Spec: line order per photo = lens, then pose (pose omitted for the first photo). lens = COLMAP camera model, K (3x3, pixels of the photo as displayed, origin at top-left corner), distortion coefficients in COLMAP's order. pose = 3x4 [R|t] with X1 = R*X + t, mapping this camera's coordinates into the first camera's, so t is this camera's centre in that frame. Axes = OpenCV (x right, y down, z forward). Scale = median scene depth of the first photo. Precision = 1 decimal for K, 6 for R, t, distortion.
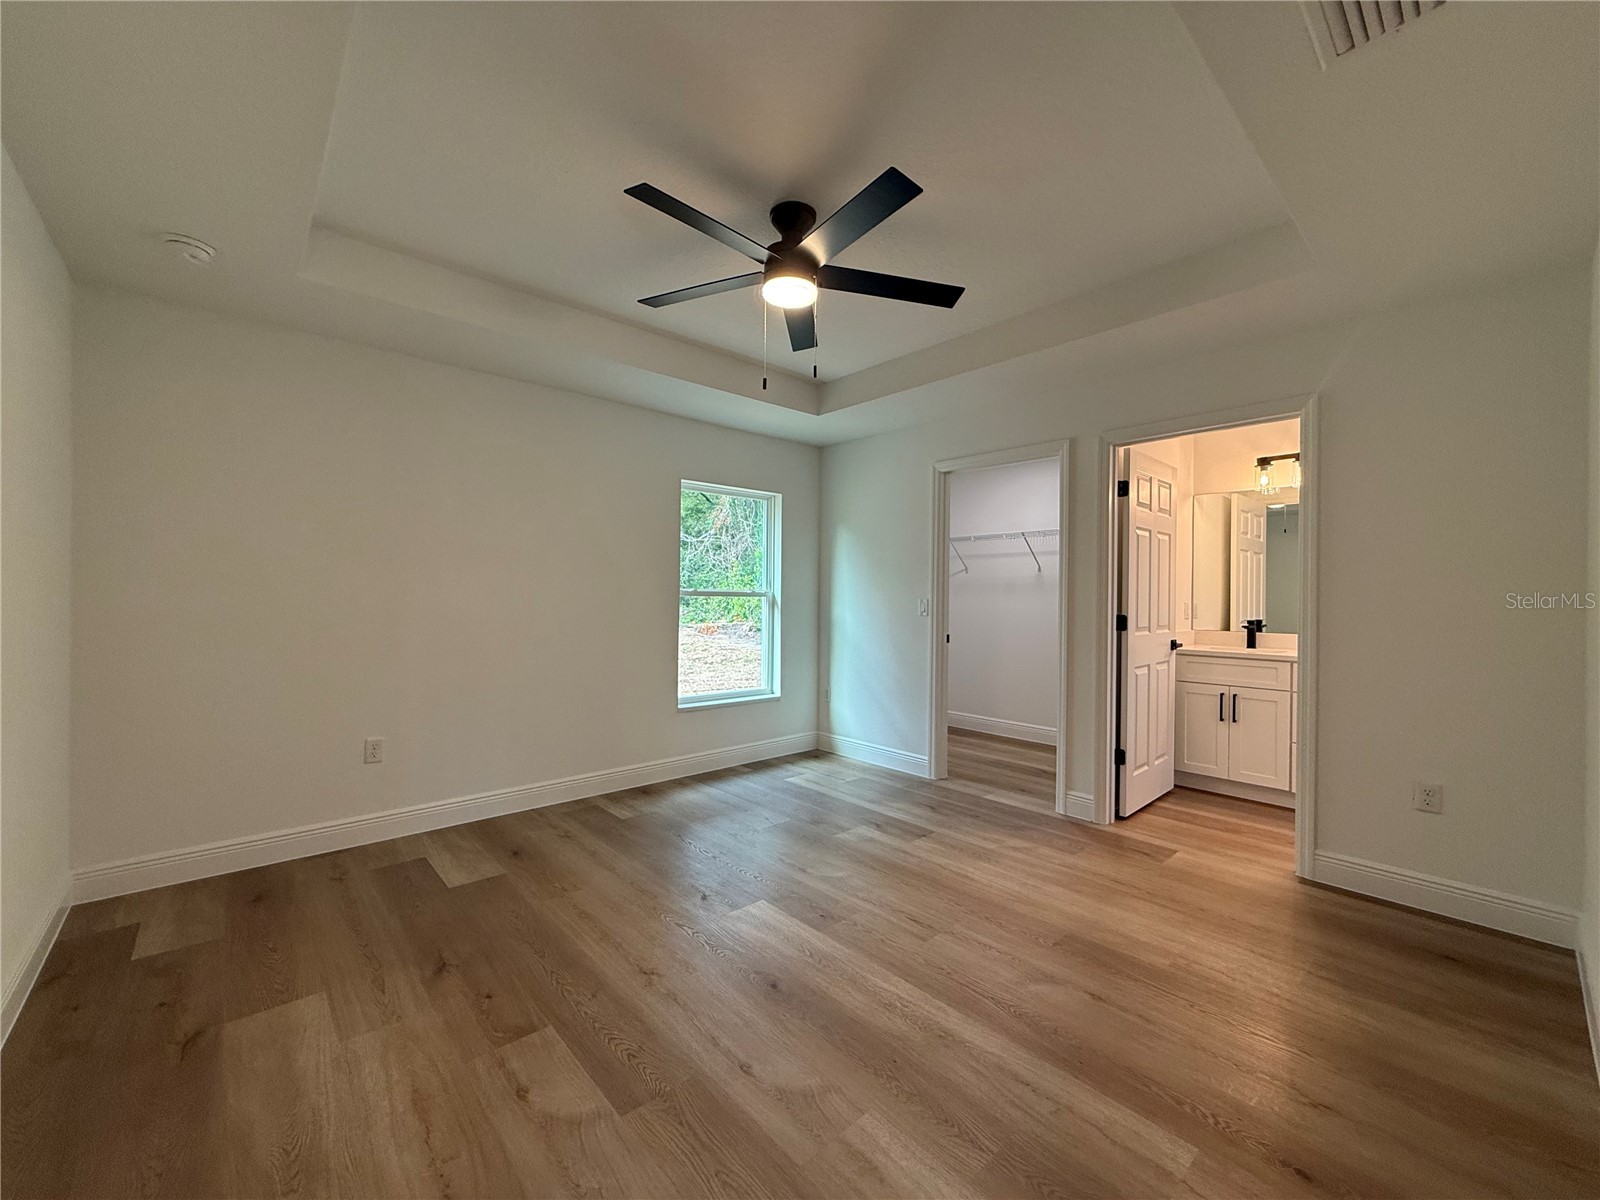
lens RADIAL K [[638.0, 0, 795.8], [0, 638.0, 598.3], [0, 0, 1]] dist [-0.000596, 0.000329]
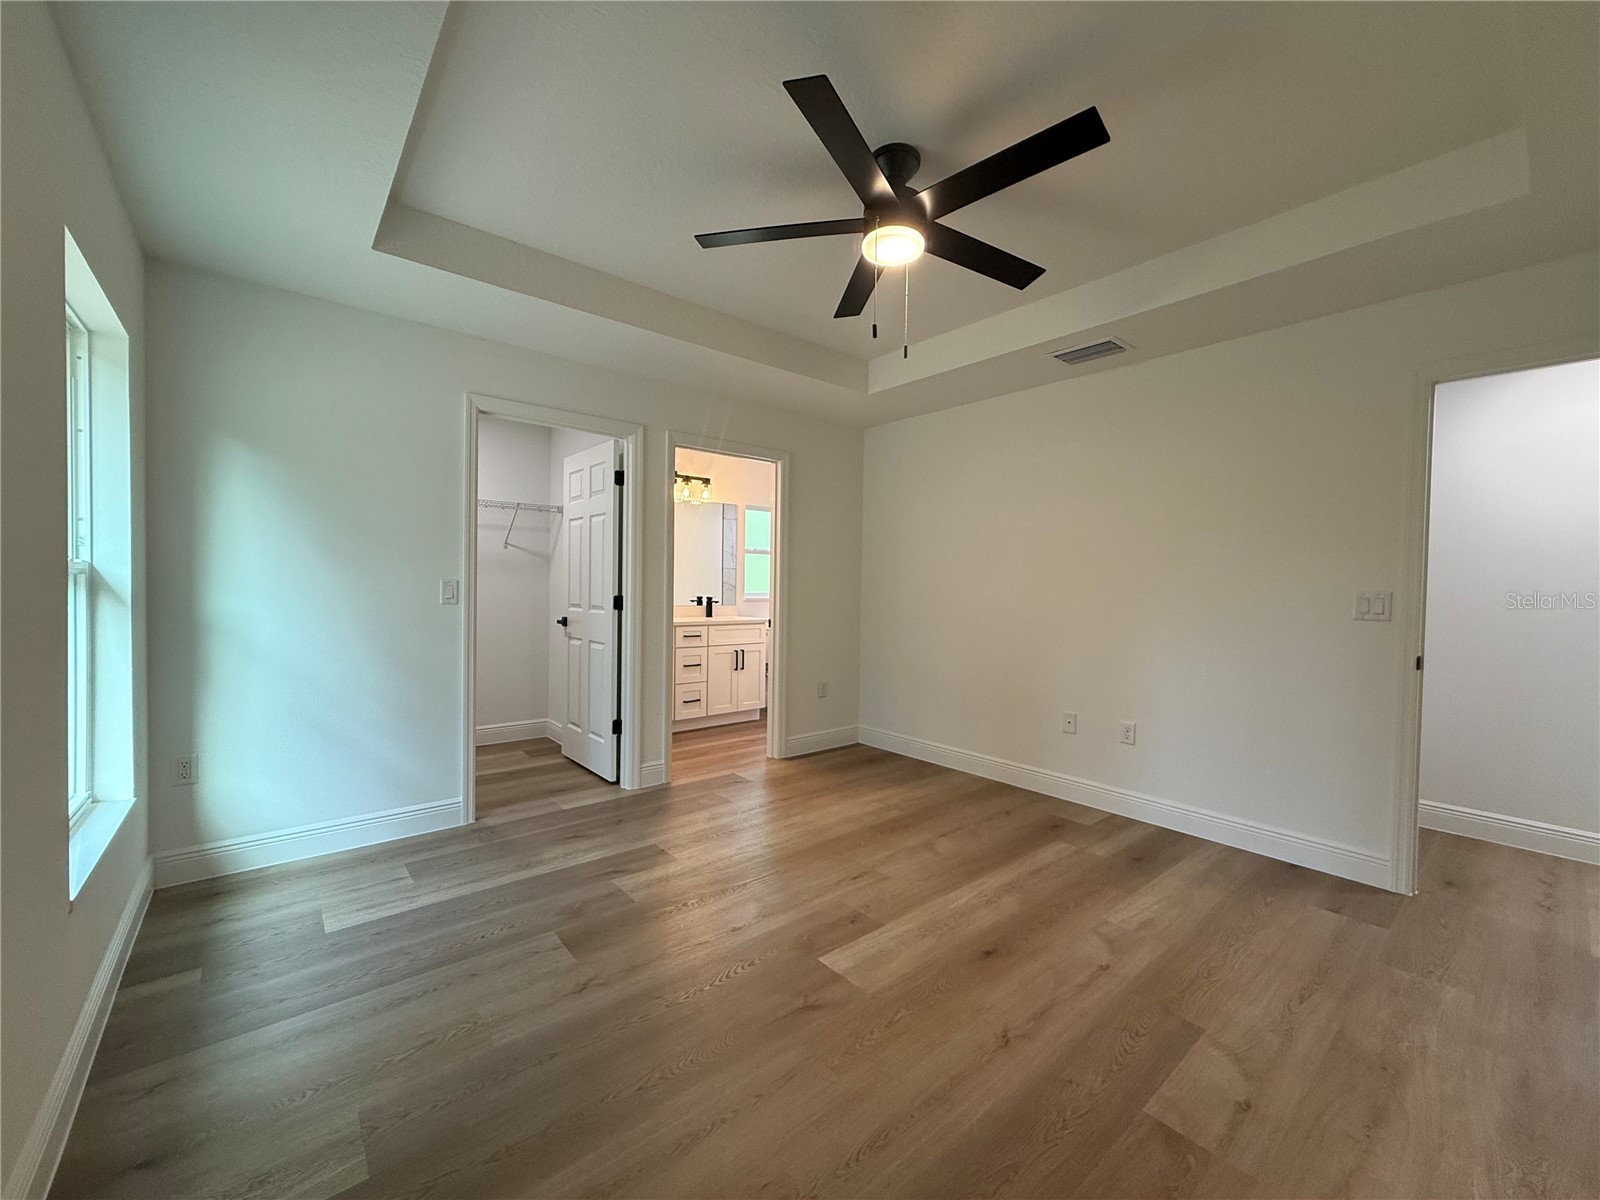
lens RADIAL K [[638.0, 0, 795.8], [0, 638.0, 598.3], [0, 0, 1]] dist [-0.000596, 0.000329]
pose [[0.033649, -0.030180, 0.998978, -0.711697], [-0.012044, 0.999459, 0.030600, -0.007219], [-0.999361, -0.013061, 0.033268, 0.845689]]
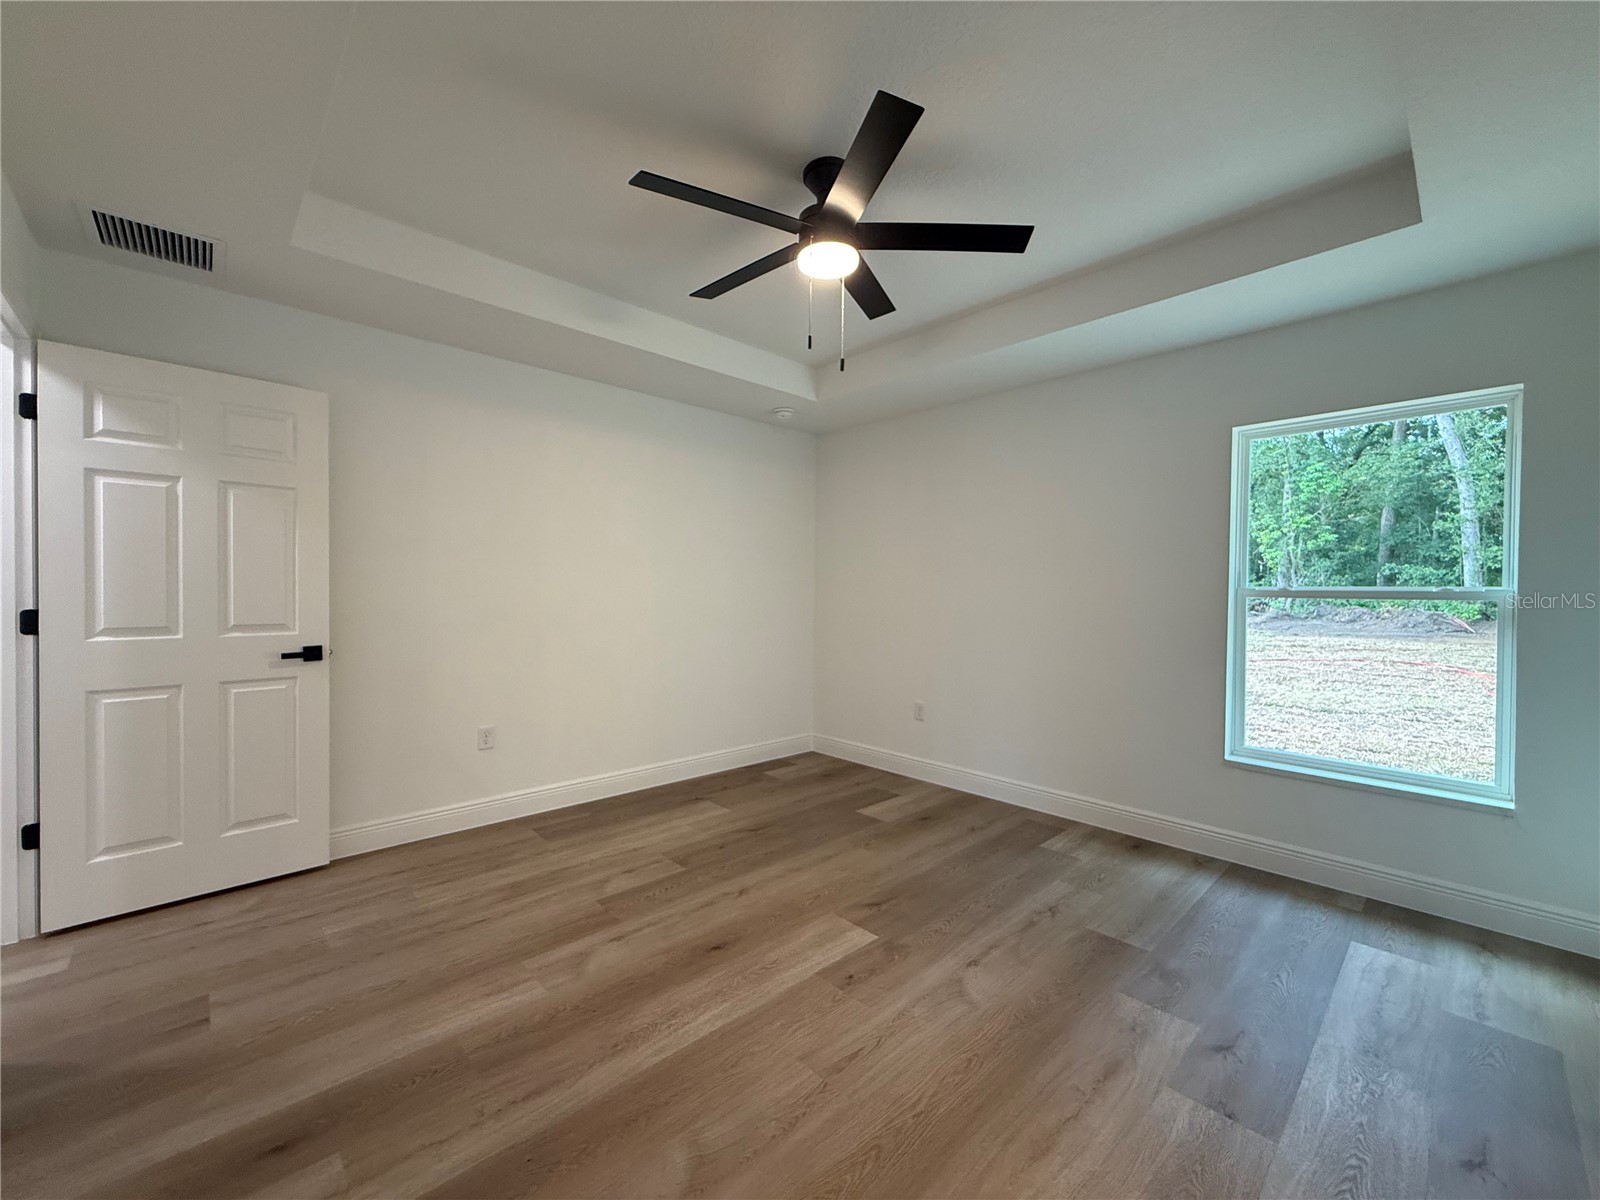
lens RADIAL K [[638.0, 0, 795.8], [0, 638.0, 598.3], [0, 0, 1]] dist [-0.000596, 0.000329]
pose [[0.028055, -0.000476, -0.999606, 0.695292], [-0.012634, 0.999920, -0.000831, 0.005446], [0.999527, 0.012653, 0.028047, 0.717647]]
